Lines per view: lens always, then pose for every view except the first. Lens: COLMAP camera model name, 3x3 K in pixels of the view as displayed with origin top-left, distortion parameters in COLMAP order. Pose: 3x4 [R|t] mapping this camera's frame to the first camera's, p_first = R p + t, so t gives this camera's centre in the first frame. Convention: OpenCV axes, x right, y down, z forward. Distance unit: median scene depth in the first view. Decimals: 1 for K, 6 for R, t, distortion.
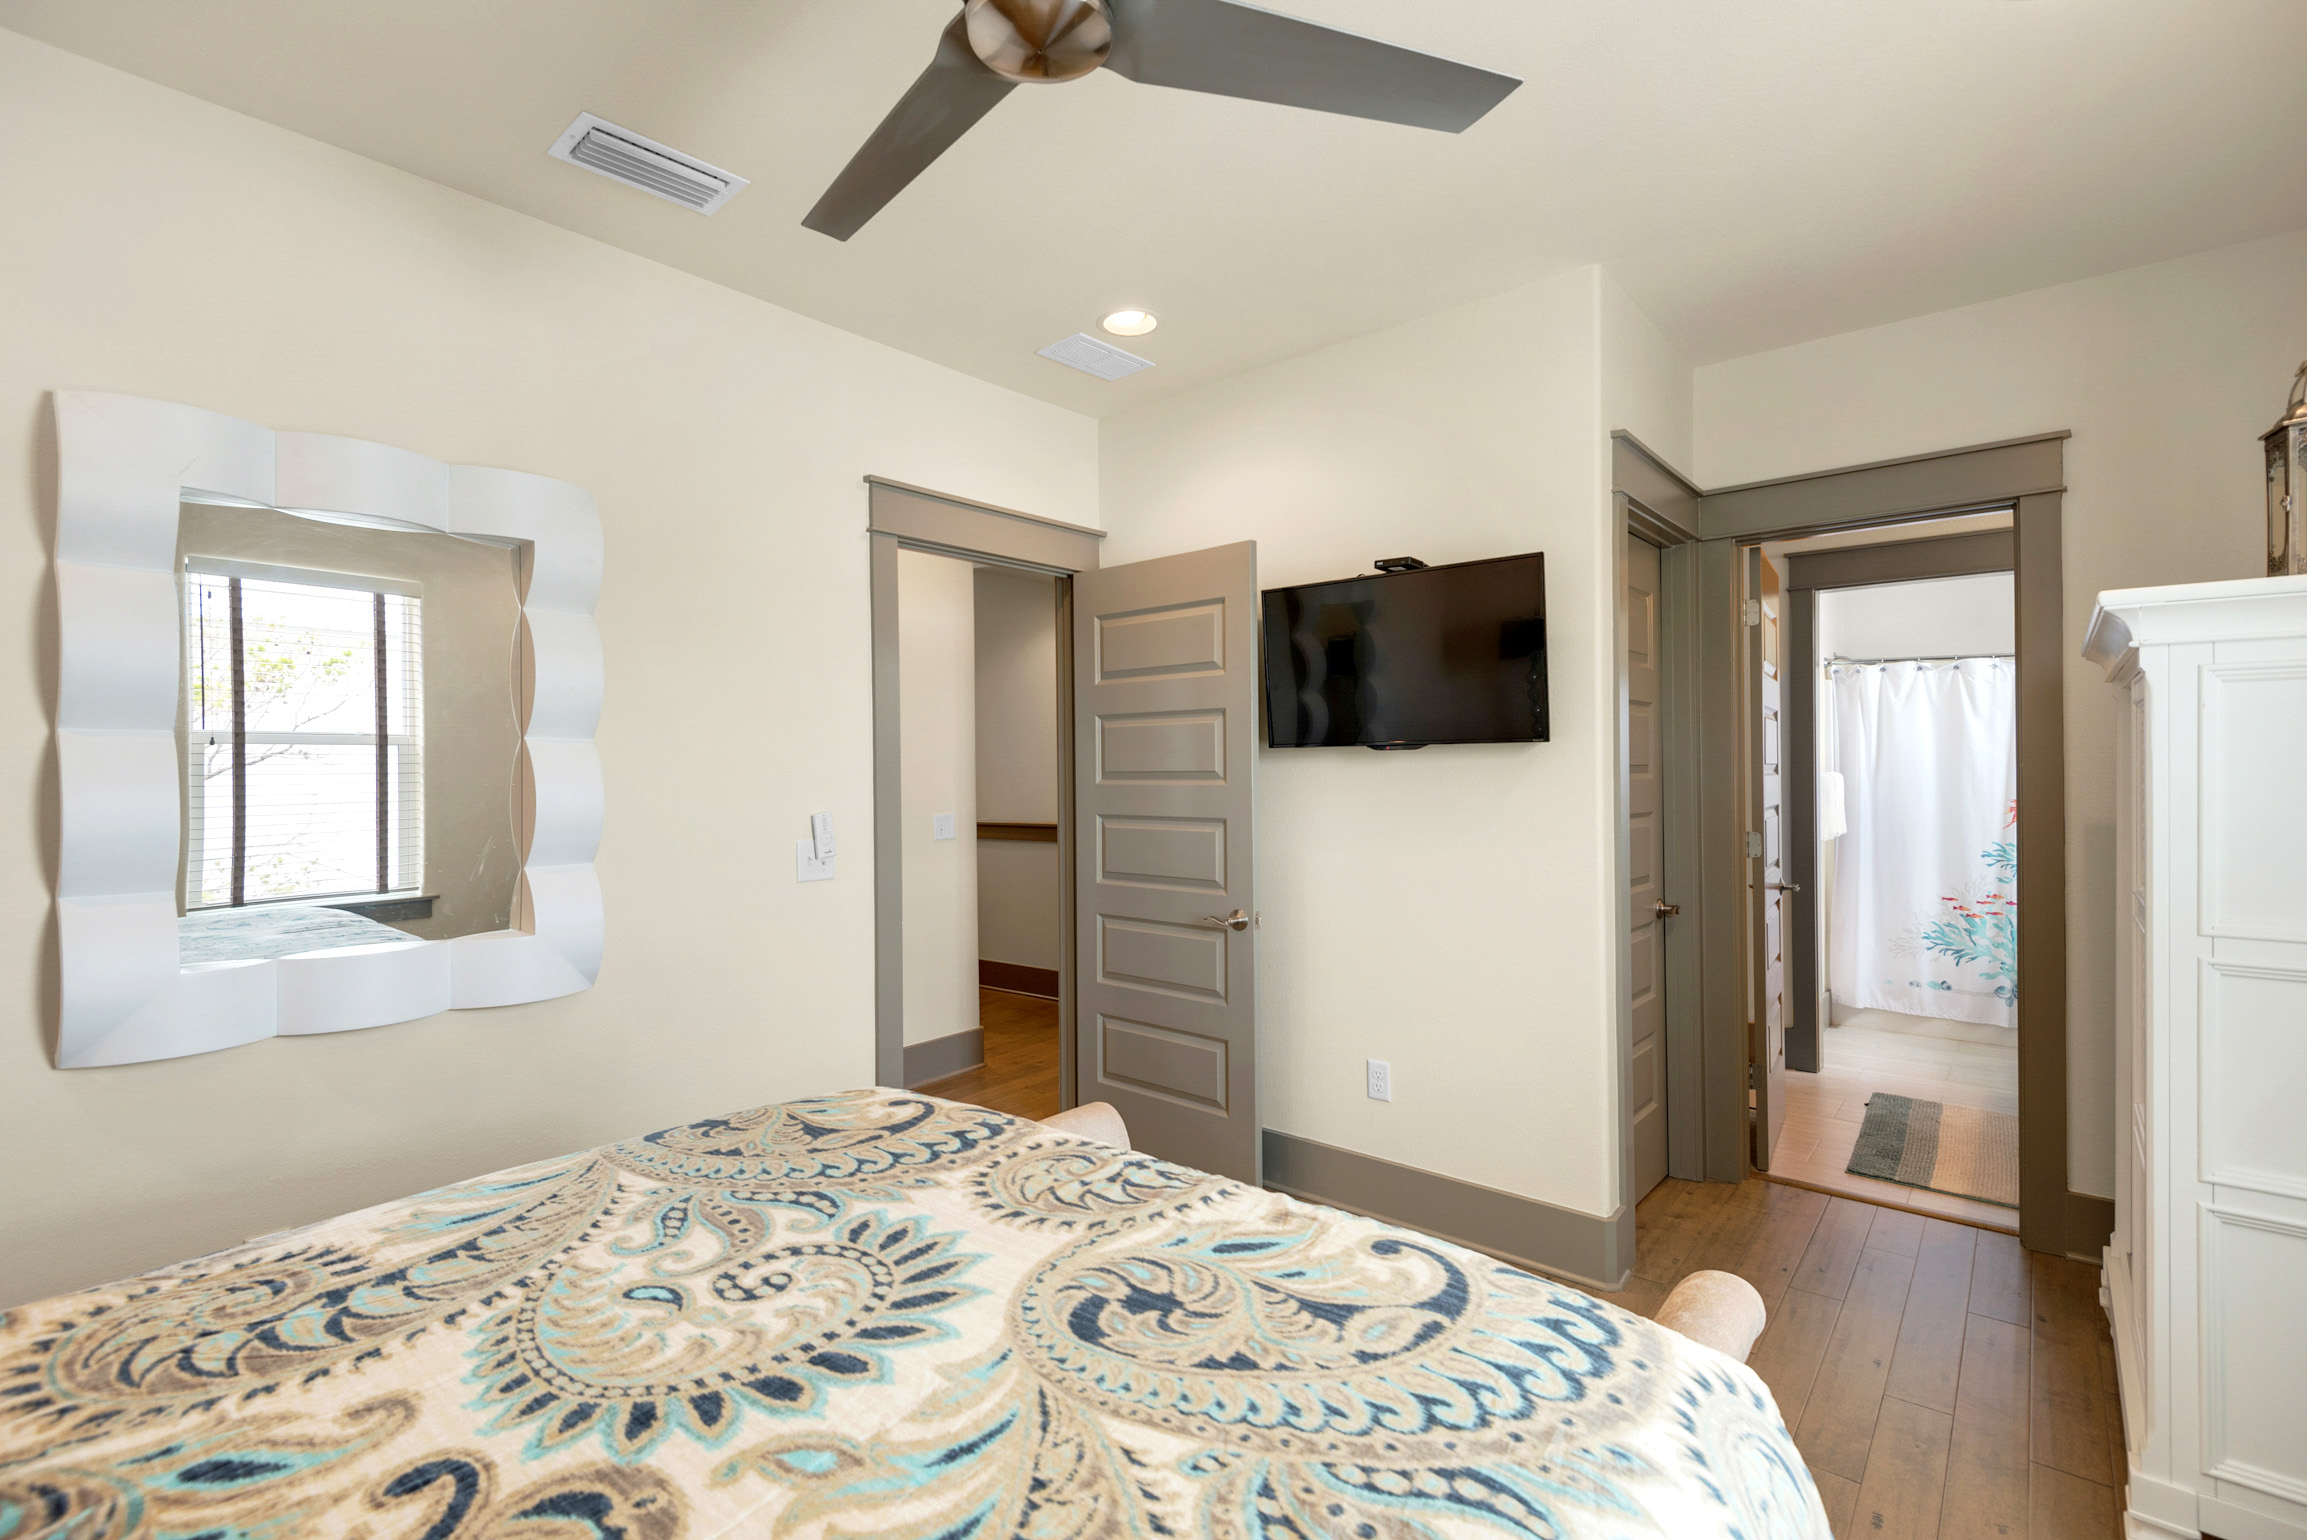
lens RADIAL K [[1039.2, 0, 1148.6], [0, 1039.2, 769.0], [0, 0, 1]] dist [0.001835, -0.000205]
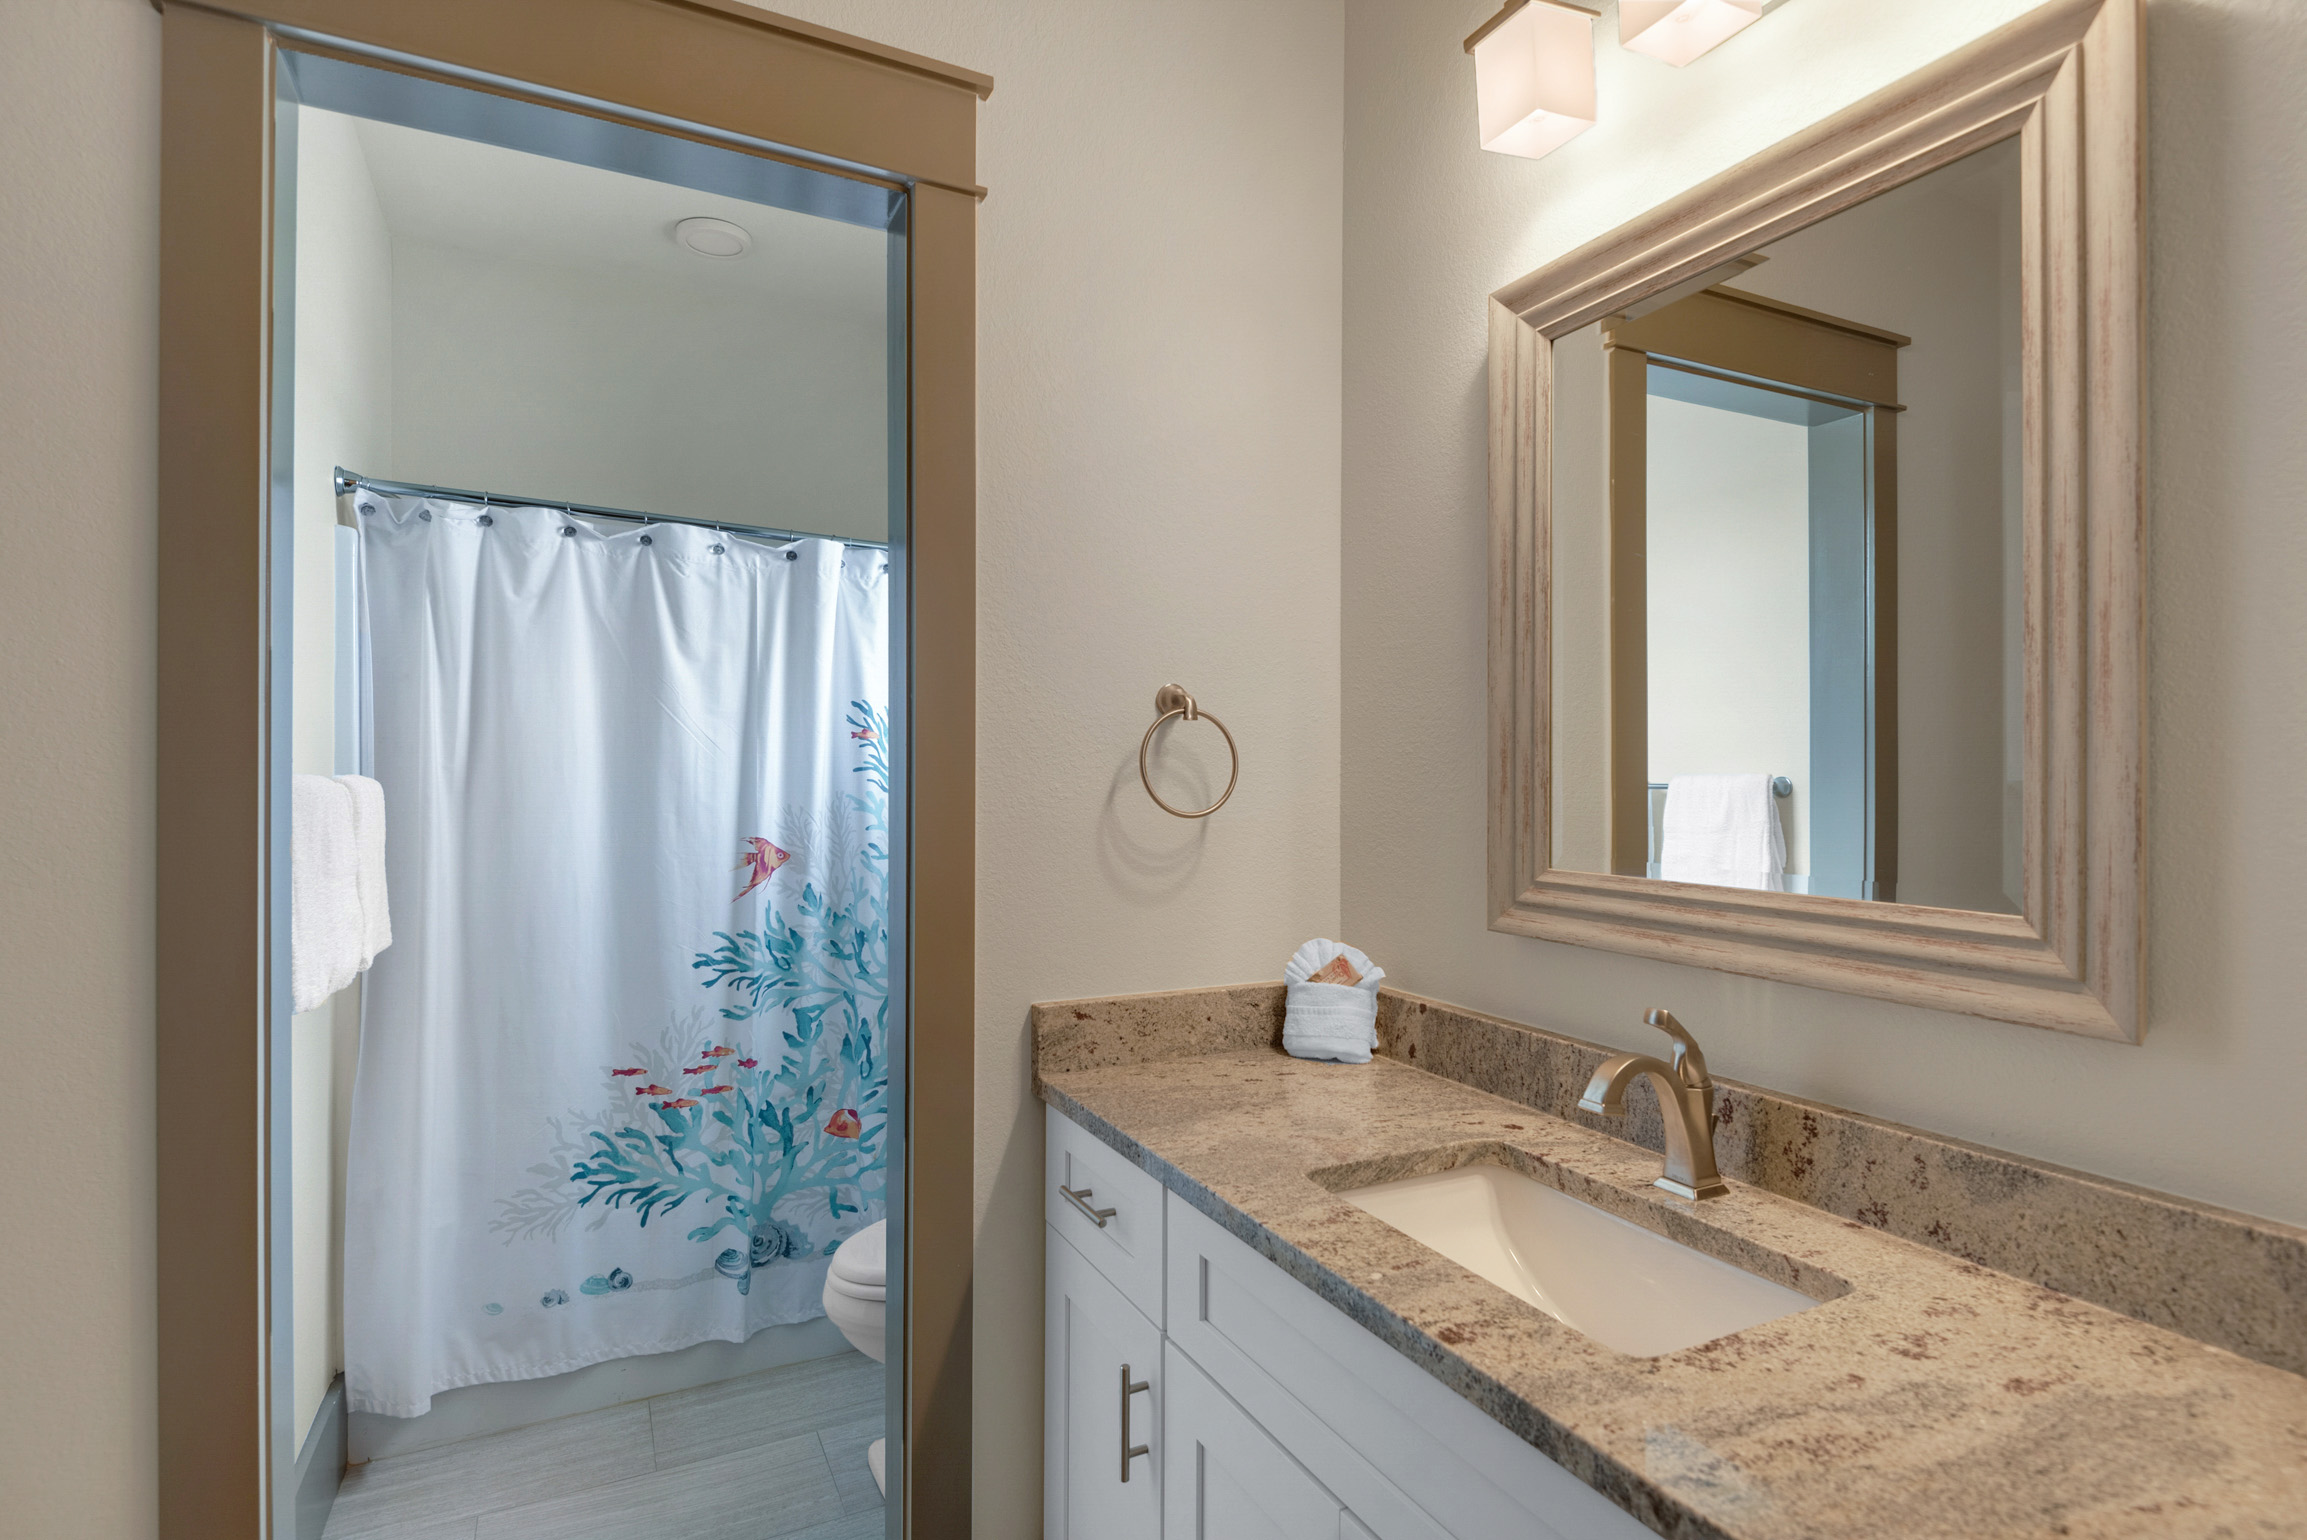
lens RADIAL K [[1137.2, 0, 1151.8], [0, 1137.2, 776.9], [0, 0, 1]] dist [0.011513, -0.002149]
pose [[0.381962, 0.008326, 0.924141, 0.424799], [-0.006971, 0.999957, -0.006128, 0.004140], [-0.924152, -0.004101, 0.382003, 0.634721]]
